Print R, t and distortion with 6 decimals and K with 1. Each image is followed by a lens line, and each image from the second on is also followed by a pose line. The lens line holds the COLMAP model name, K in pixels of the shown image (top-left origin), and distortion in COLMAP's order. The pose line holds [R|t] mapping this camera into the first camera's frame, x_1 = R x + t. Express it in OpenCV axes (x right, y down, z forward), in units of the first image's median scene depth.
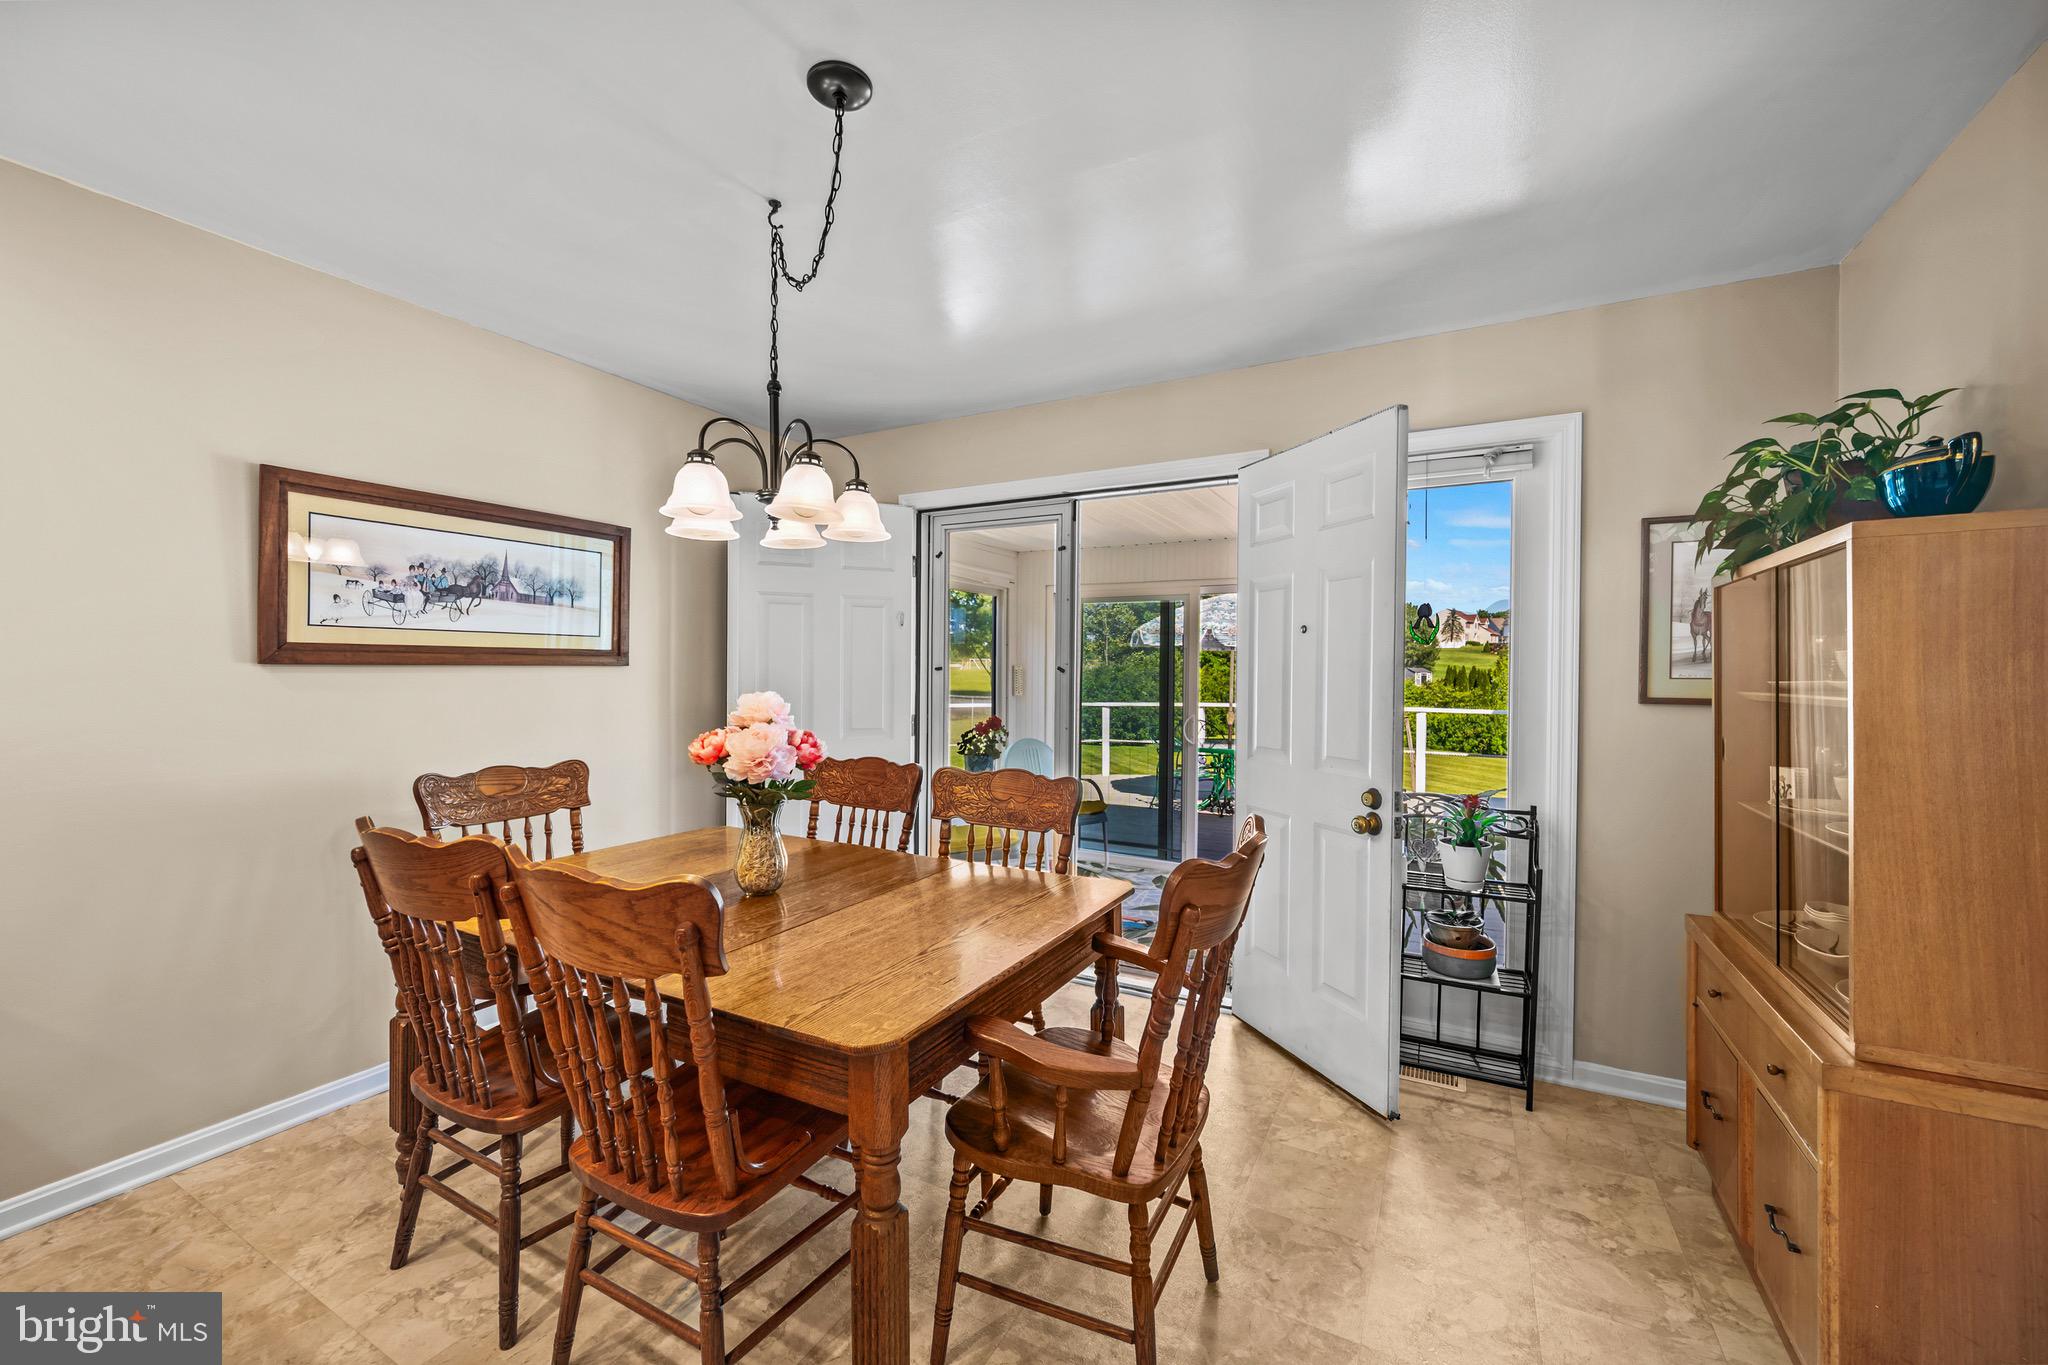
lens RADIAL K [[805.8, 0, 1024.0], [0, 805.8, 682.5], [0, 0, 1]] dist [-0.000574, -0.000194]
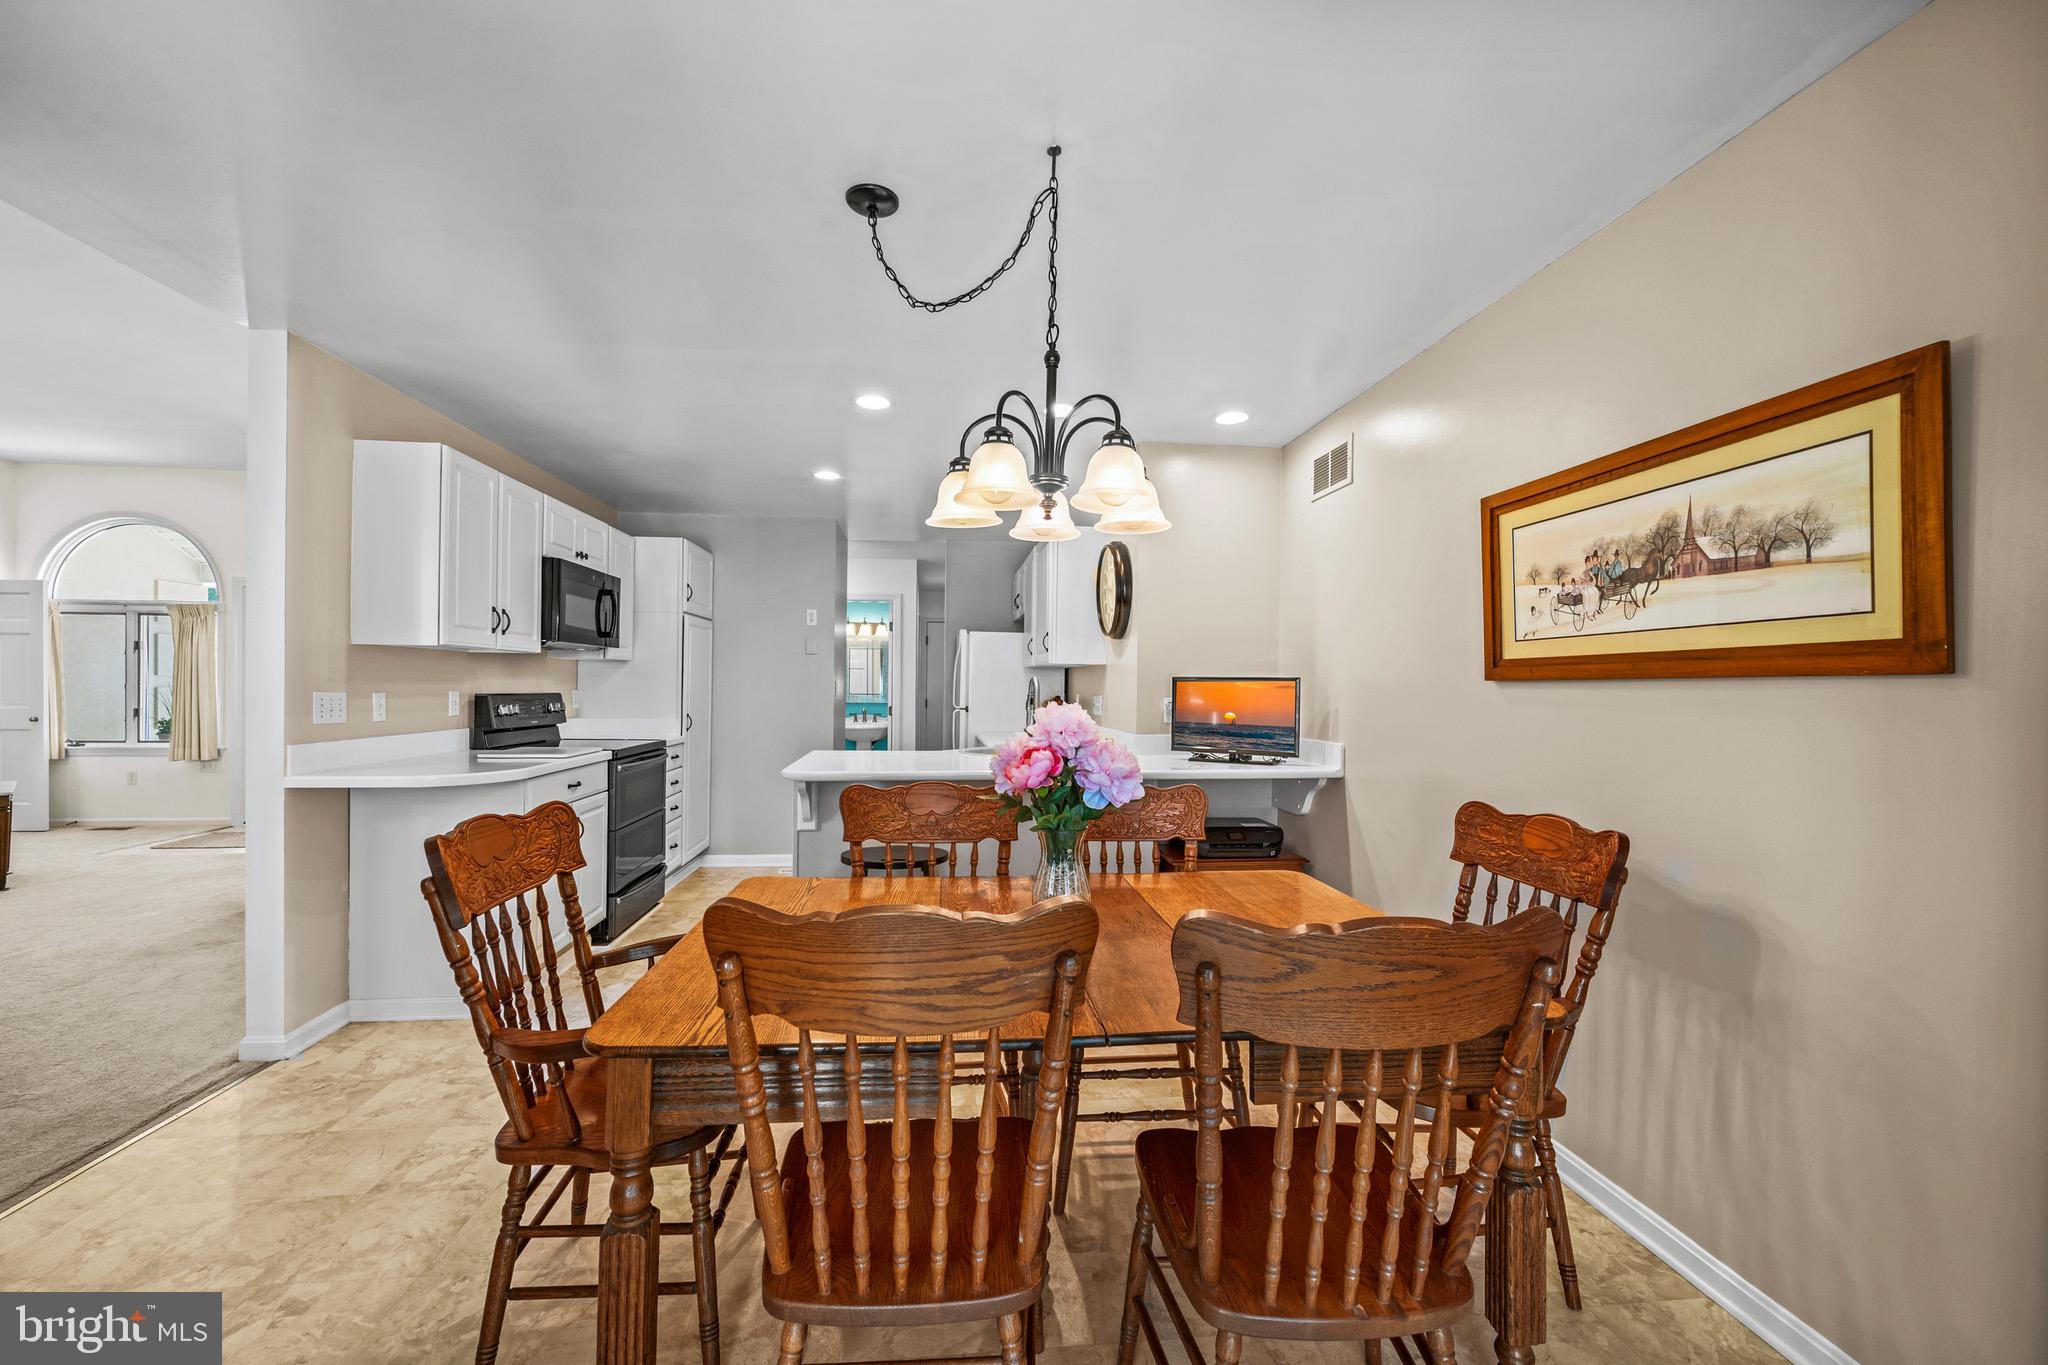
lens RADIAL K [[812.0, 0, 1021.8], [0, 812.0, 685.2], [0, 0, 1]] dist [0.000196, 0.000117]
pose [[-0.825647, -0.013274, -0.564030, 0.170583], [-0.020731, 0.999762, 0.006819, -0.009703], [0.563805, 0.017323, -0.825726, 1.358060]]
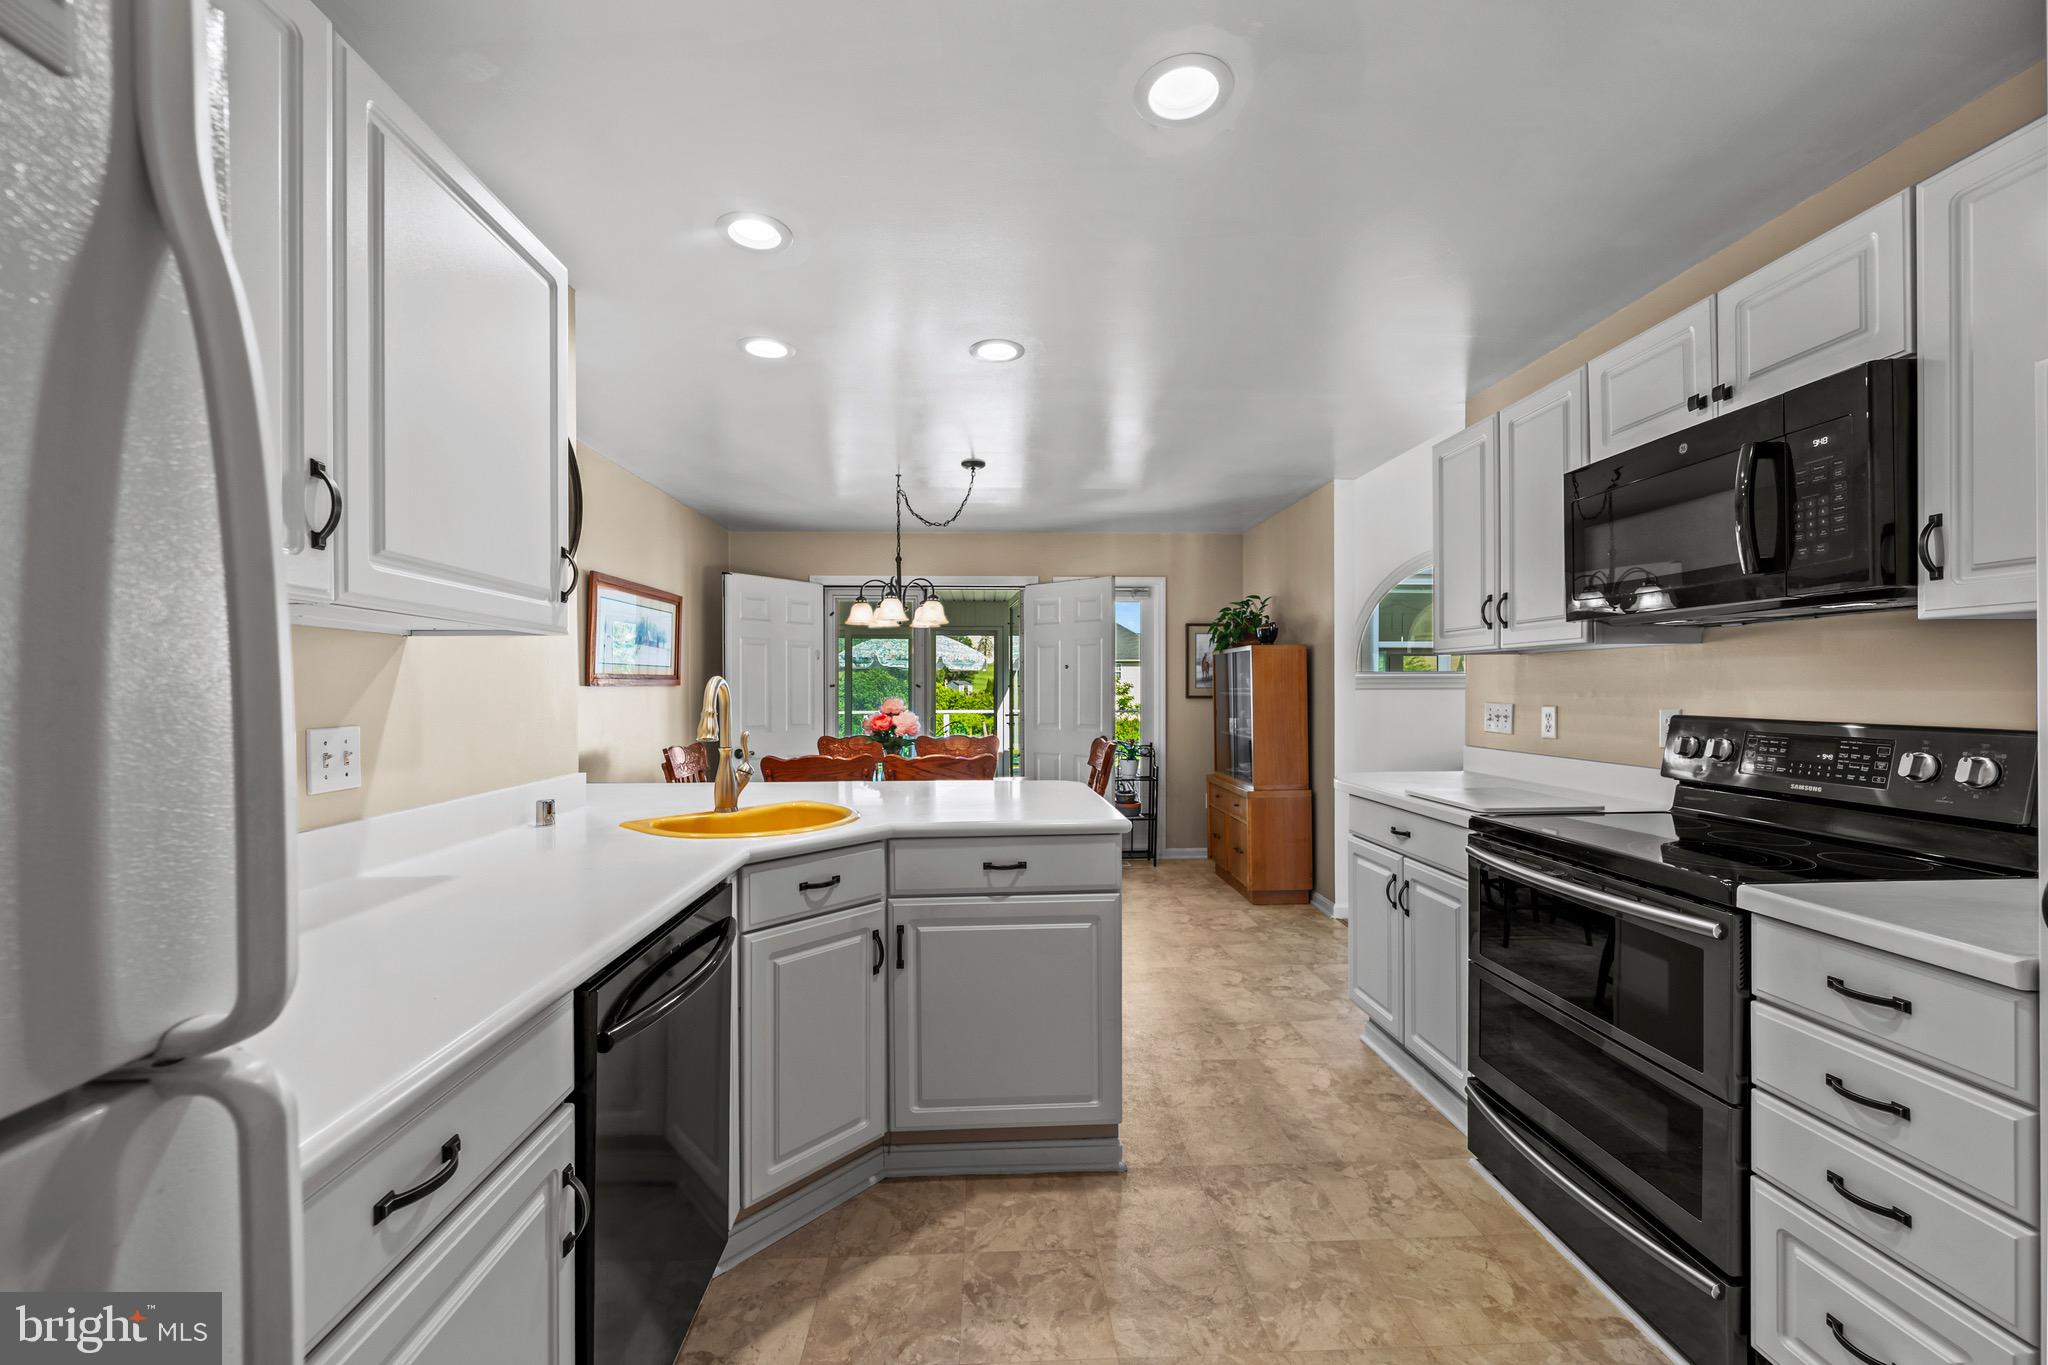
lens RADIAL K [[796.1, 0, 1024.0], [0, 796.1, 682.5], [0, 0, 1]] dist [0.000318, 0.000016]
pose [[0.857135, -0.004567, 0.515071, -0.896812], [0.013163, 0.999828, -0.013038, 0.003846], [-0.514923, 0.017955, 0.857048, -0.816218]]
